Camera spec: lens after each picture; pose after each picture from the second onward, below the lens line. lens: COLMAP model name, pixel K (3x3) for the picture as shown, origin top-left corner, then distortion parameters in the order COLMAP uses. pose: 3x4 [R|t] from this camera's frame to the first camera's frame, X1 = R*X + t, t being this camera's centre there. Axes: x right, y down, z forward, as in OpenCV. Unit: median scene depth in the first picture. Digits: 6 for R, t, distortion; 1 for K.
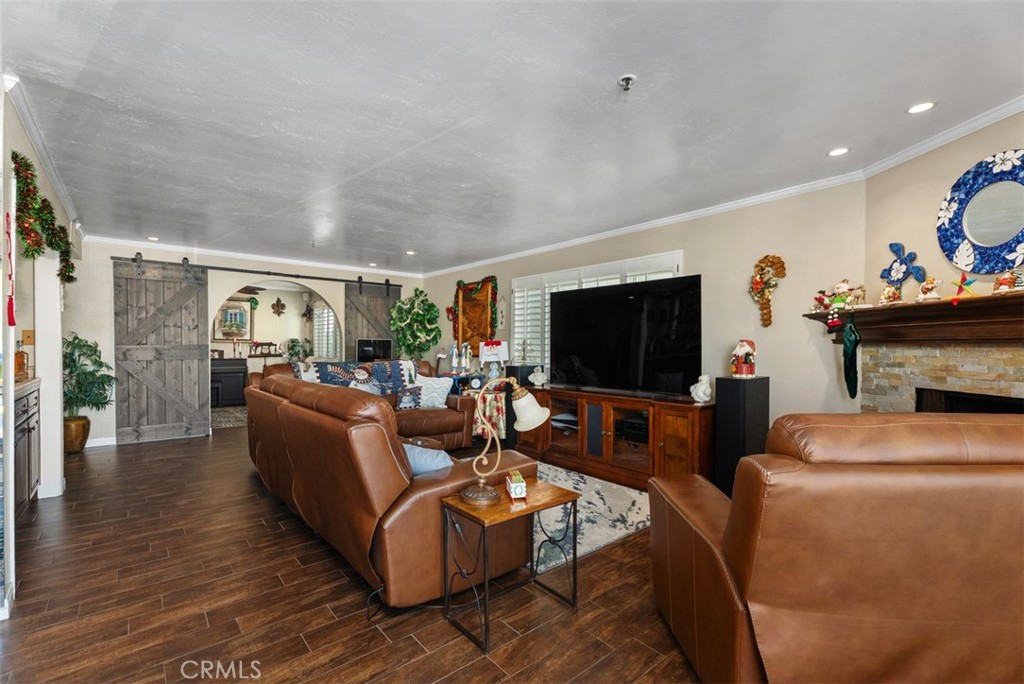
lens RADIAL K [[451.7, 0, 511.6], [0, 451.7, 343.5], [0, 0, 1]] dist [0.001443, -0.001975]
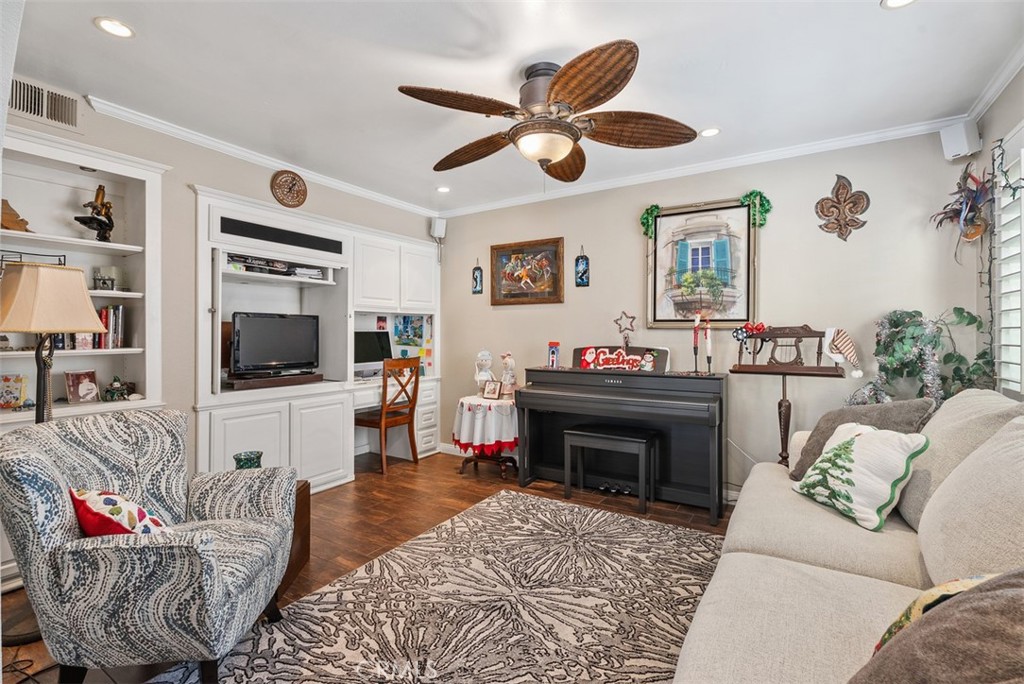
lens RADIAL K [[451.7, 0, 512.9], [0, 451.7, 336.6], [0, 0, 1]] dist [0.001443, -0.001975]
pose [[0.320311, -0.003819, -0.947305, -0.334712], [0.003667, 0.999989, -0.002791, 0.004904], [0.947305, -0.002579, 0.320322, 0.769711]]
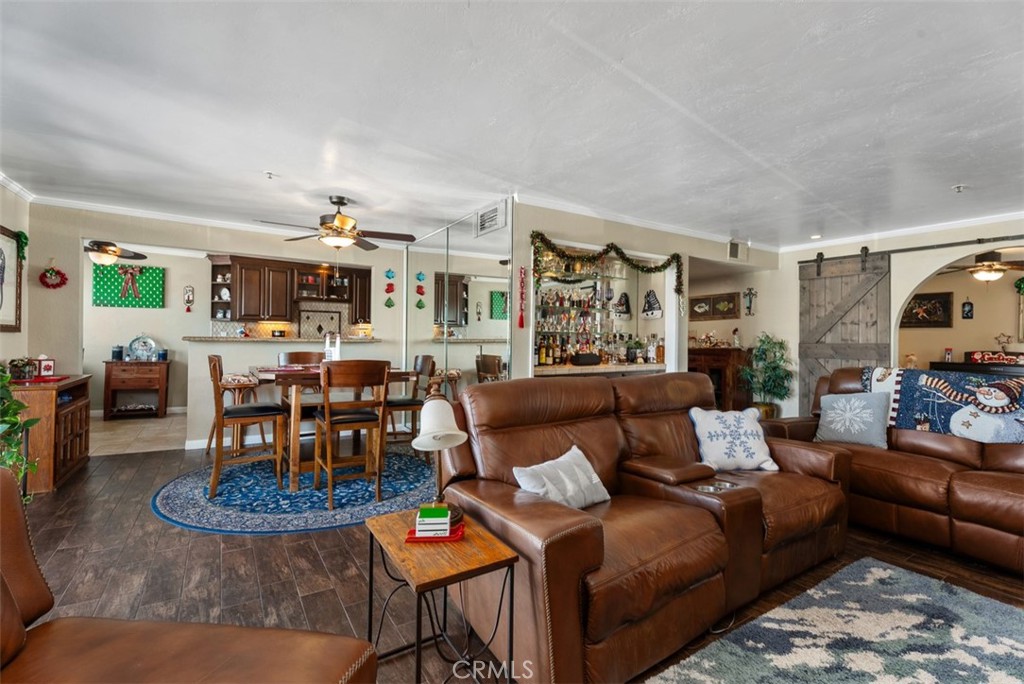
lens RADIAL K [[451.7, 0, 511.0], [0, 451.7, 339.5], [0, 0, 1]] dist [0.001443, -0.001975]
pose [[-0.111536, -0.002108, -0.993758, 0.160660], [-0.009954, 0.999950, -0.001004, 0.001804], [0.993711, 0.009780, -0.111551, 0.259366]]
